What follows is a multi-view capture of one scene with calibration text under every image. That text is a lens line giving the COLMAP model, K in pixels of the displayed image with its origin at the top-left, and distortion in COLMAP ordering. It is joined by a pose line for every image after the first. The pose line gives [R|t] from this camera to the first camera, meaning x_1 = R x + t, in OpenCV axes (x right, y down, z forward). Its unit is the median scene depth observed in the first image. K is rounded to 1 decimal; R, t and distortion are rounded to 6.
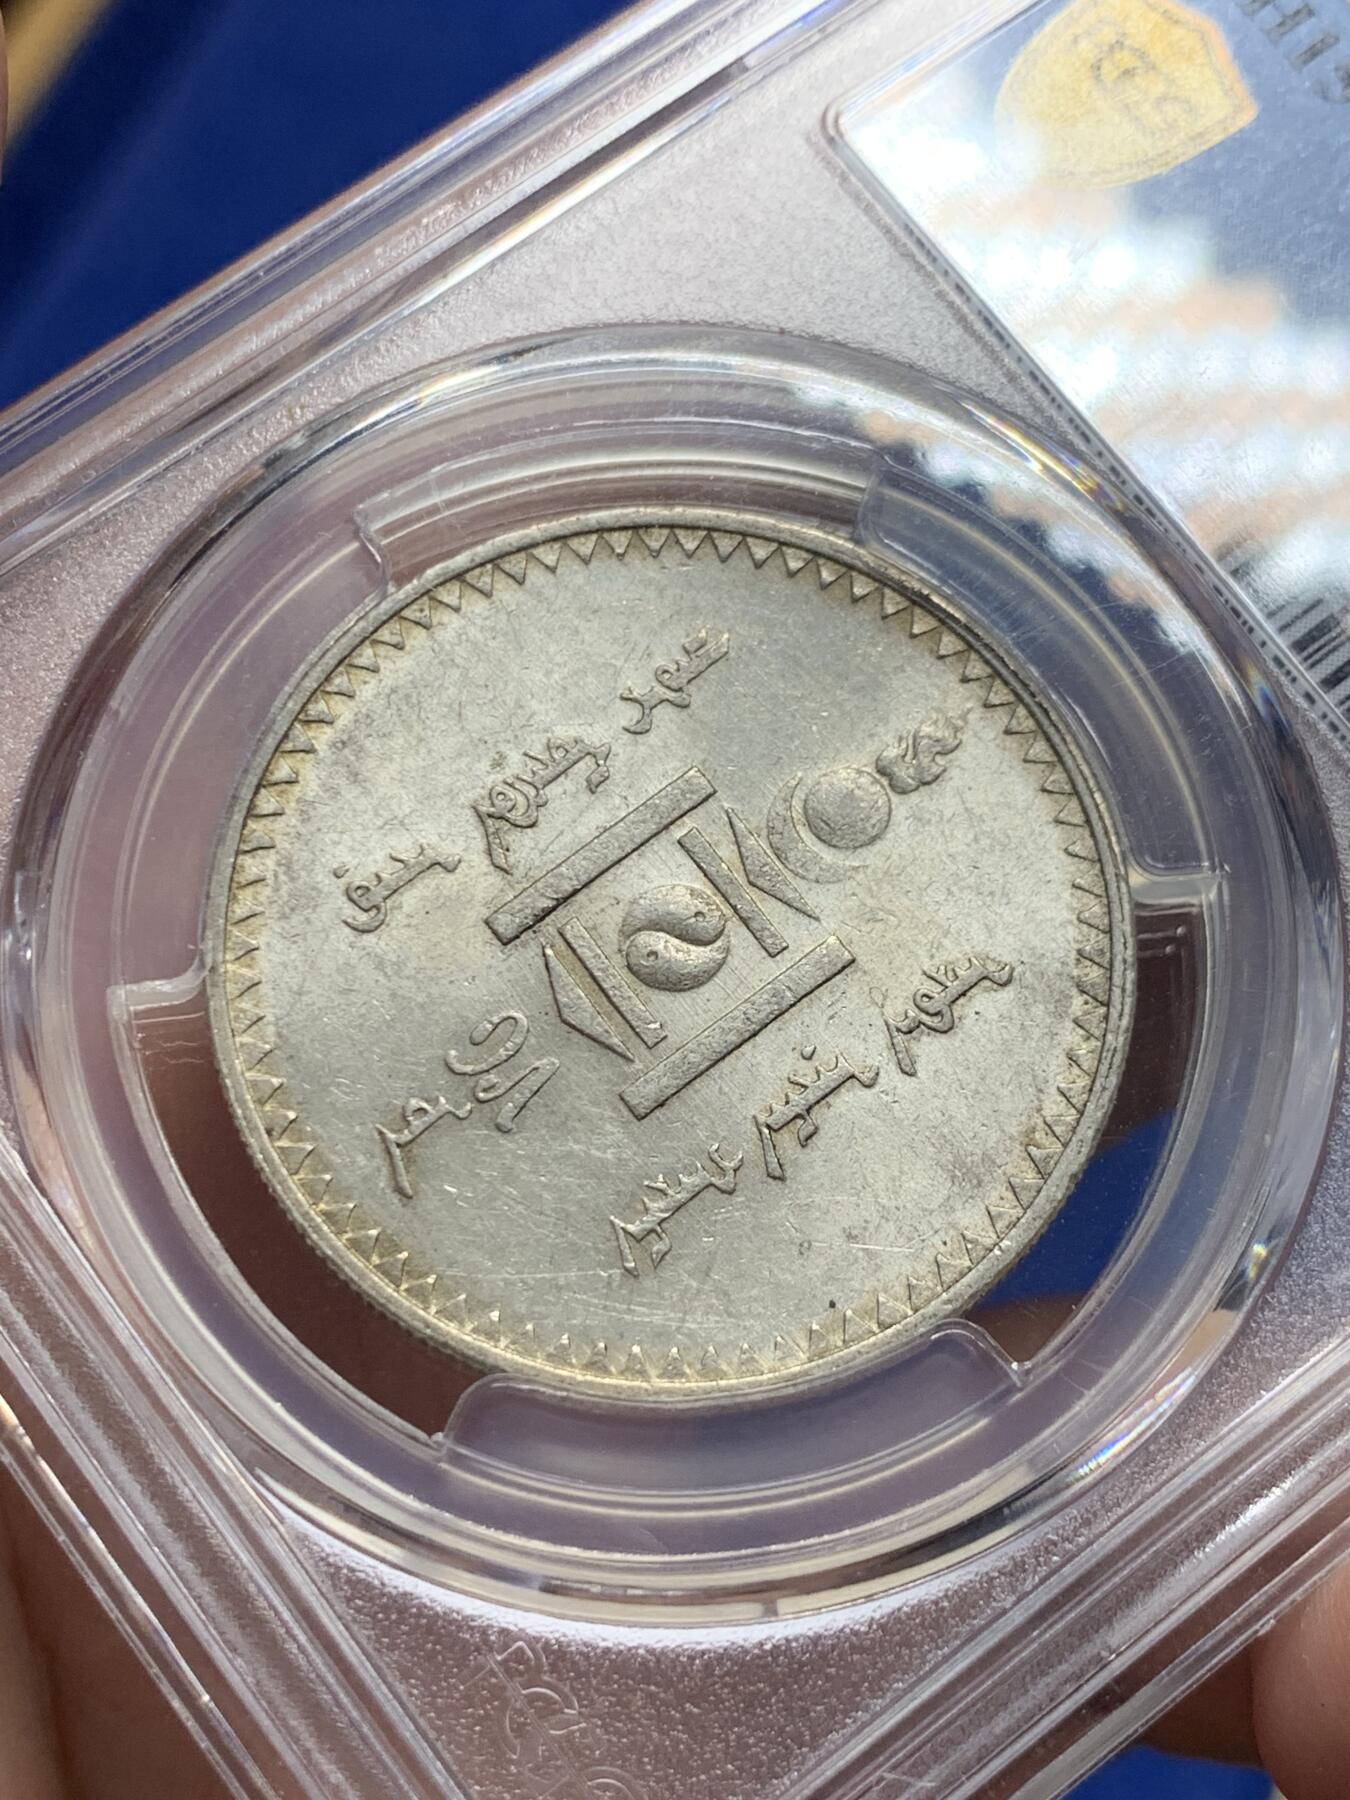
lens RADIAL K [[2745.5, 0, 683.9], [0, 2745.5, 864.0], [0, 0, 1]] dist [0.077368, 0.000000]
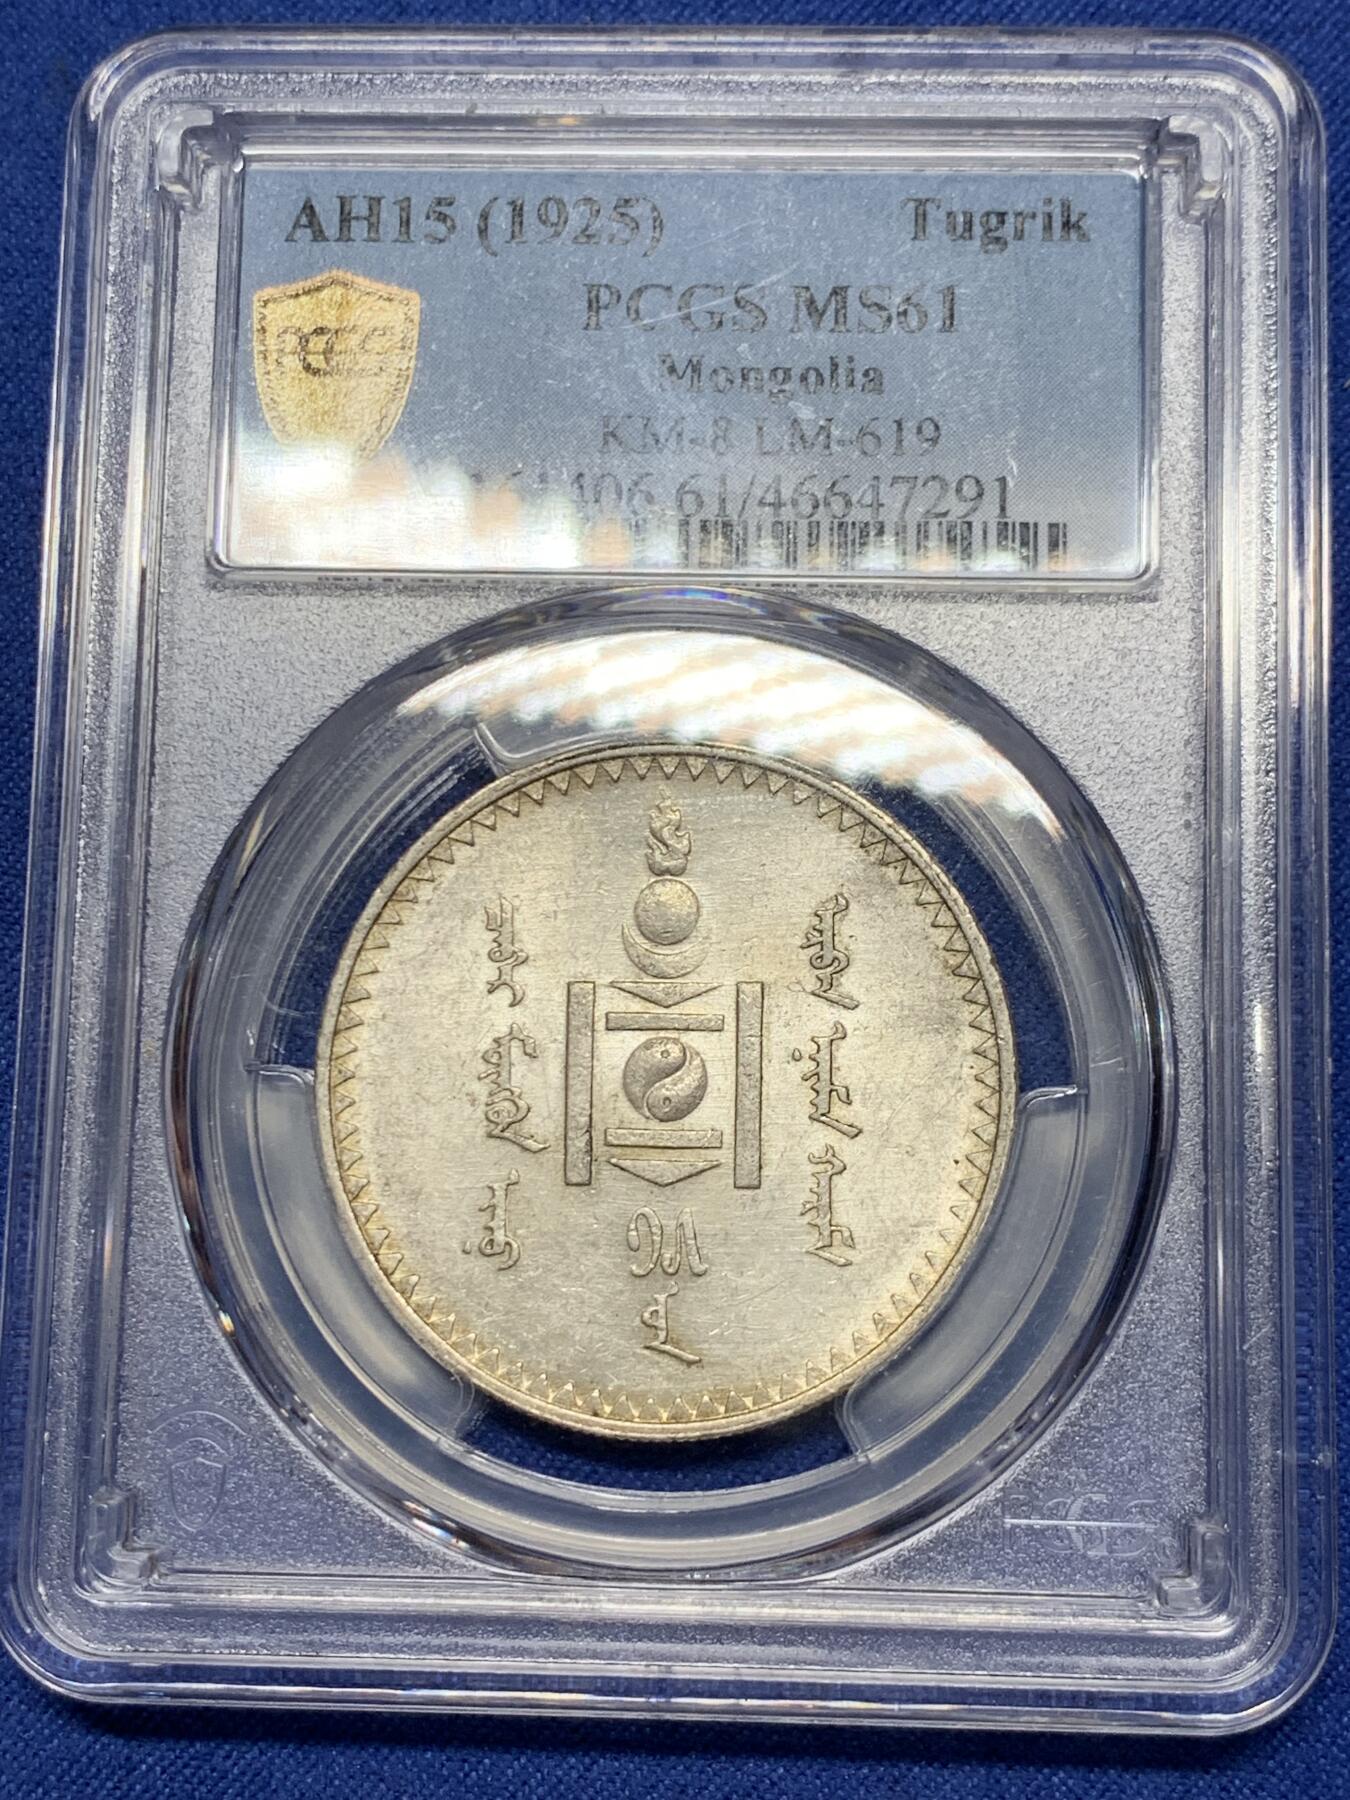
lens RADIAL K [[2745.5, 0, 665.1], [0, 2745.5, 908.9], [0, 0, 1]] dist [0.077368, 0.000000]
pose [[0.623840, -0.778674, 0.067007, -0.028188], [0.768752, 0.626817, 0.126968, -0.192630], [-0.140868, -0.027696, 0.989641, -0.303149]]
